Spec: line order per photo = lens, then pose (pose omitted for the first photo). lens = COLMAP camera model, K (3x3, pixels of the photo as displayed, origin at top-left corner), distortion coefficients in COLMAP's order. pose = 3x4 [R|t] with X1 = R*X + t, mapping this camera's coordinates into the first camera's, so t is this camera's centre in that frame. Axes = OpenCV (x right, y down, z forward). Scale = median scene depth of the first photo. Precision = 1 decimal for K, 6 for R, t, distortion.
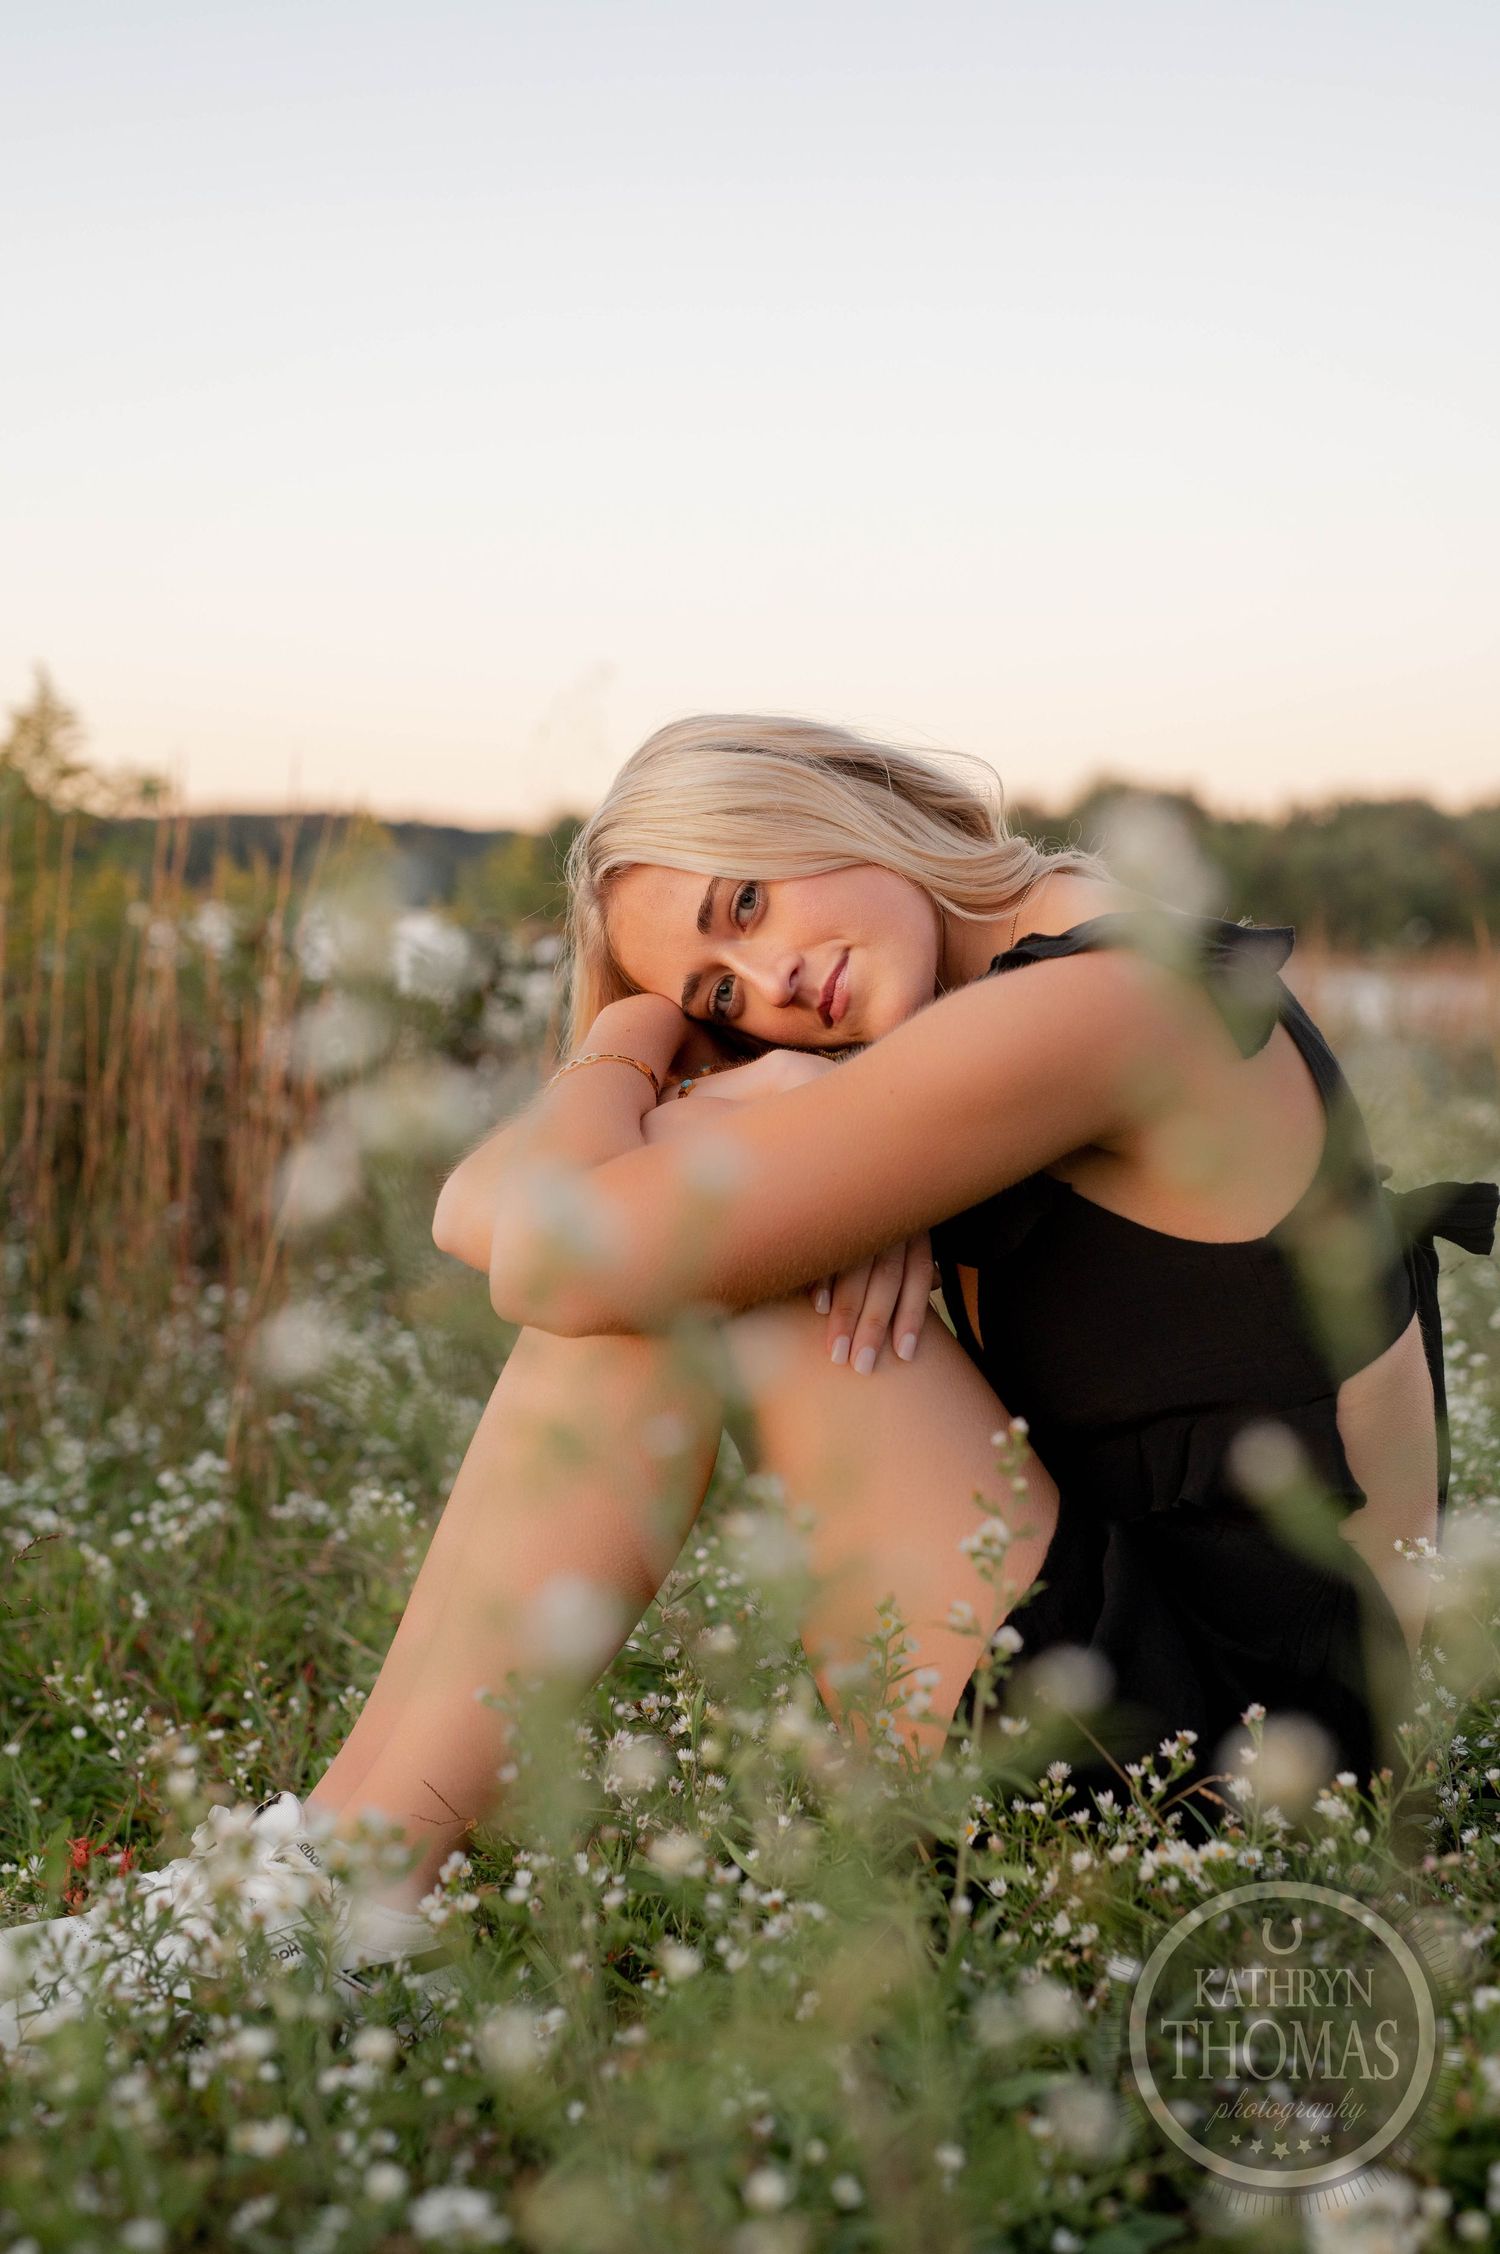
lens RADIAL K [[3180.4, 0, 750.0], [0, 3180.4, 1127.0], [0, 0, 1]] dist [0.012972, 0.075327]
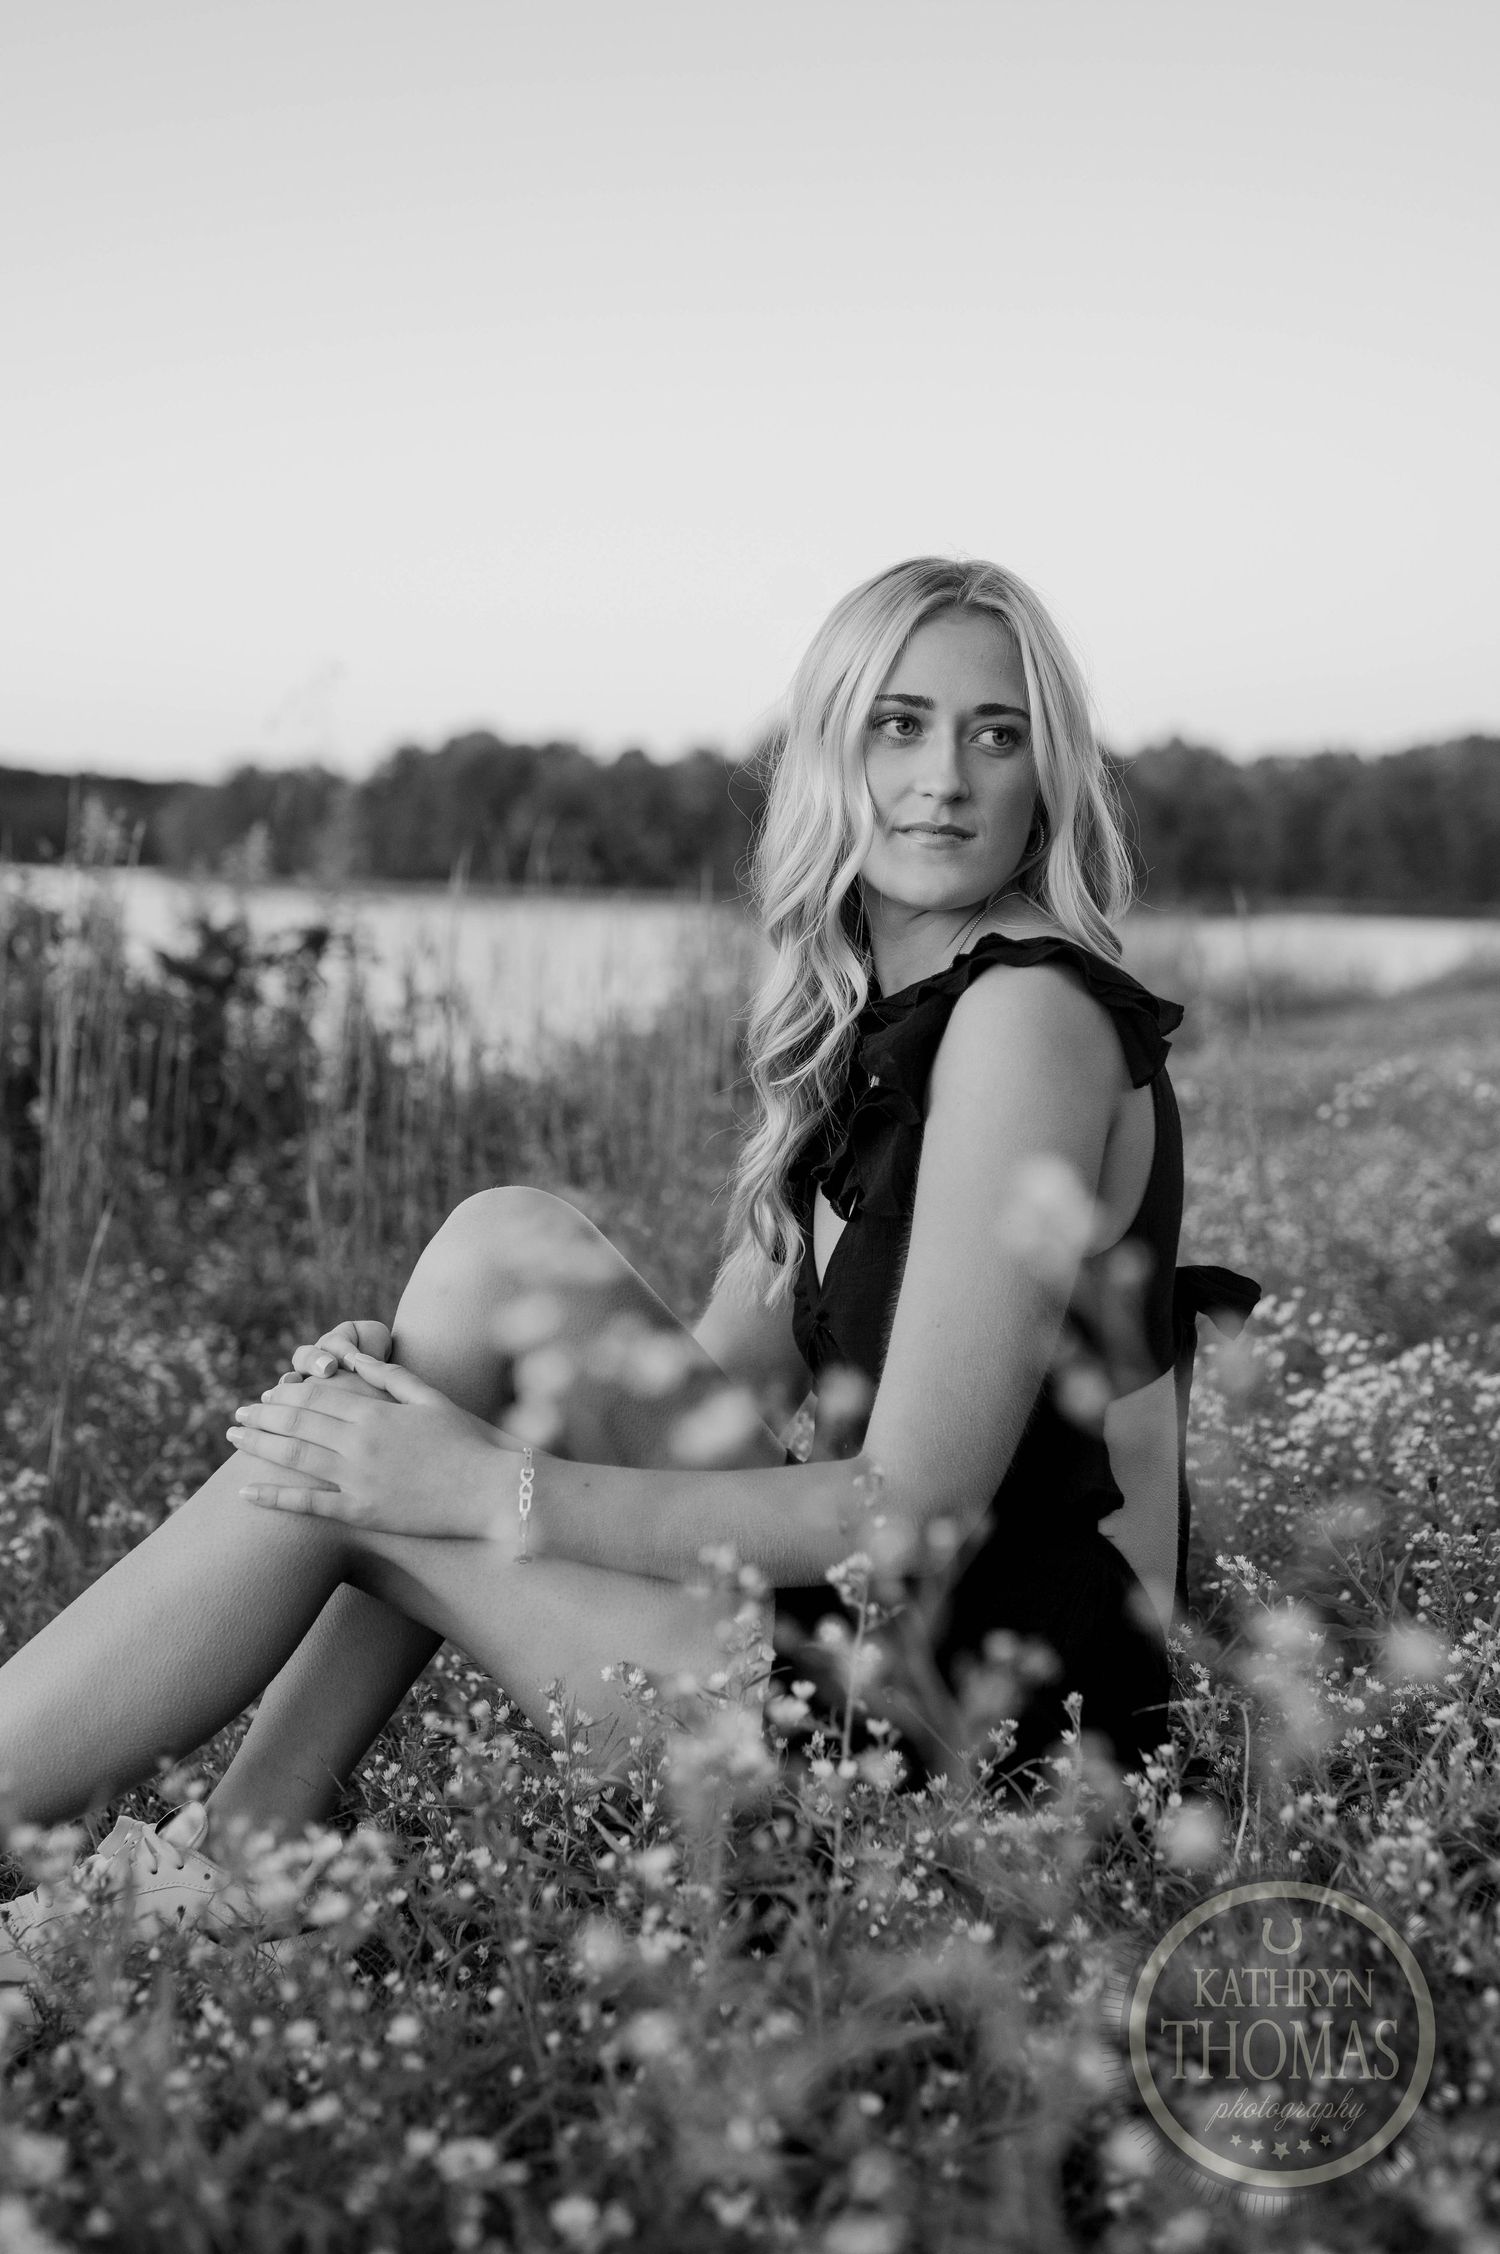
lens RADIAL K [[3180.4, 0, 750.0], [0, 3180.4, 1127.0], [0, 0, 1]] dist [0.012972, 0.075327]
pose [[0.994864, -0.022113, 0.098778, -0.039687], [0.020390, 0.999622, 0.018423, -0.029417], [-0.099148, -0.016314, 0.994939, -0.083931]]
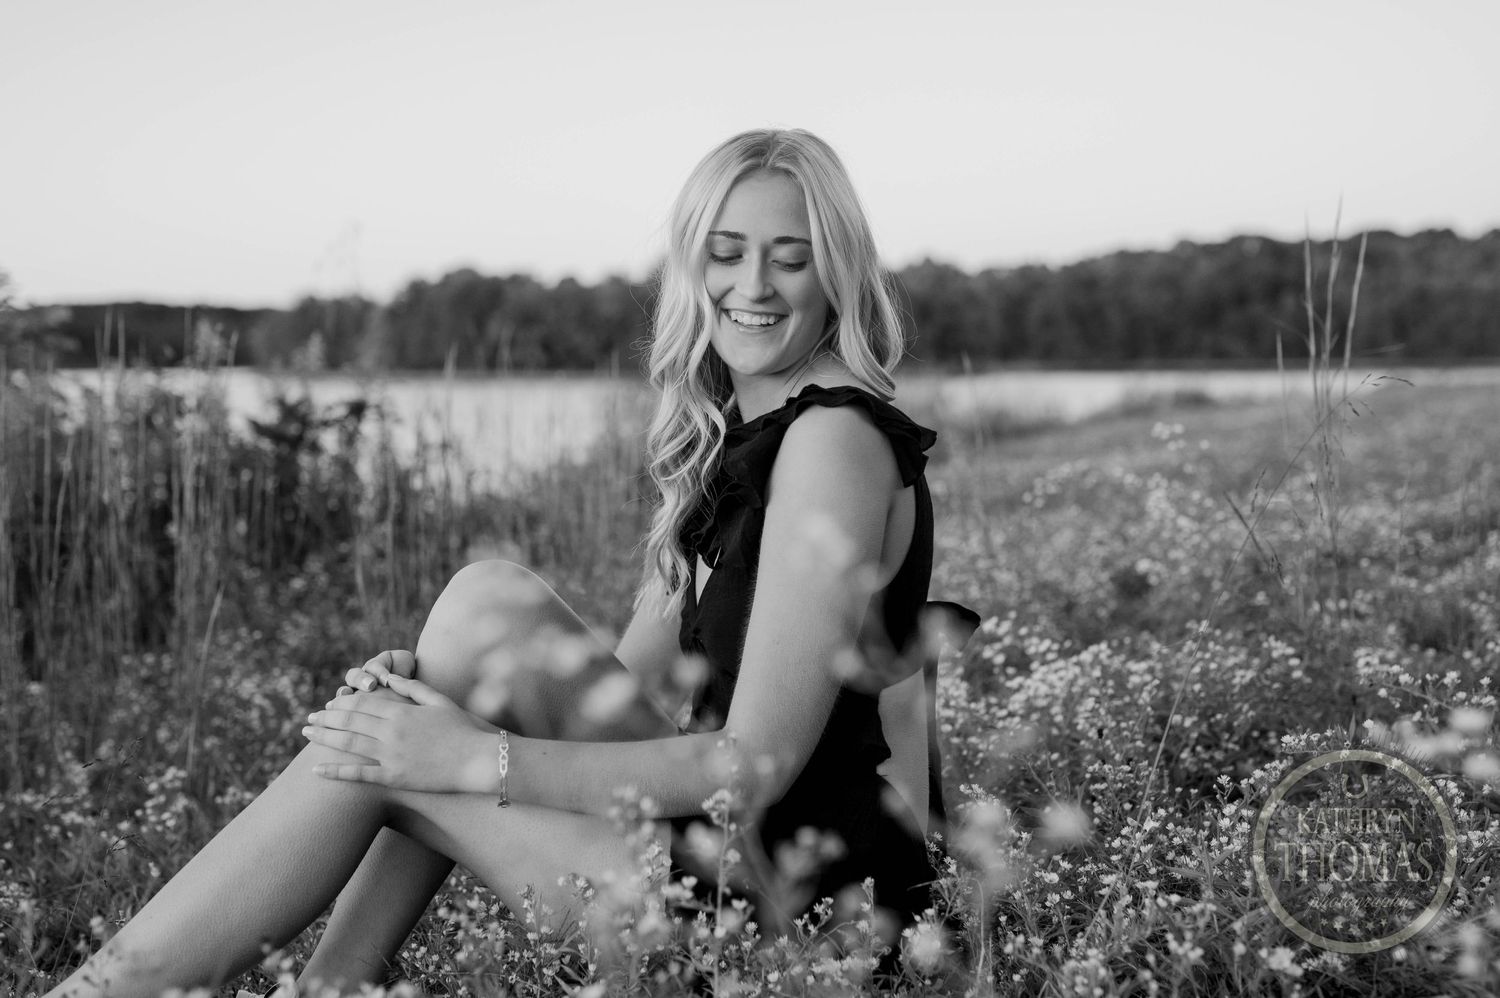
lens RADIAL K [[2116.5, 0, 750.0], [0, 2116.5, 499.0], [0, 0, 1]] dist [0.012972, 0.075327]
pose [[0.987930, -0.057982, 0.143642, -0.036342], [0.057404, 0.998318, 0.008171, -0.025516], [-0.143874, 0.000174, 0.989596, -0.093129]]
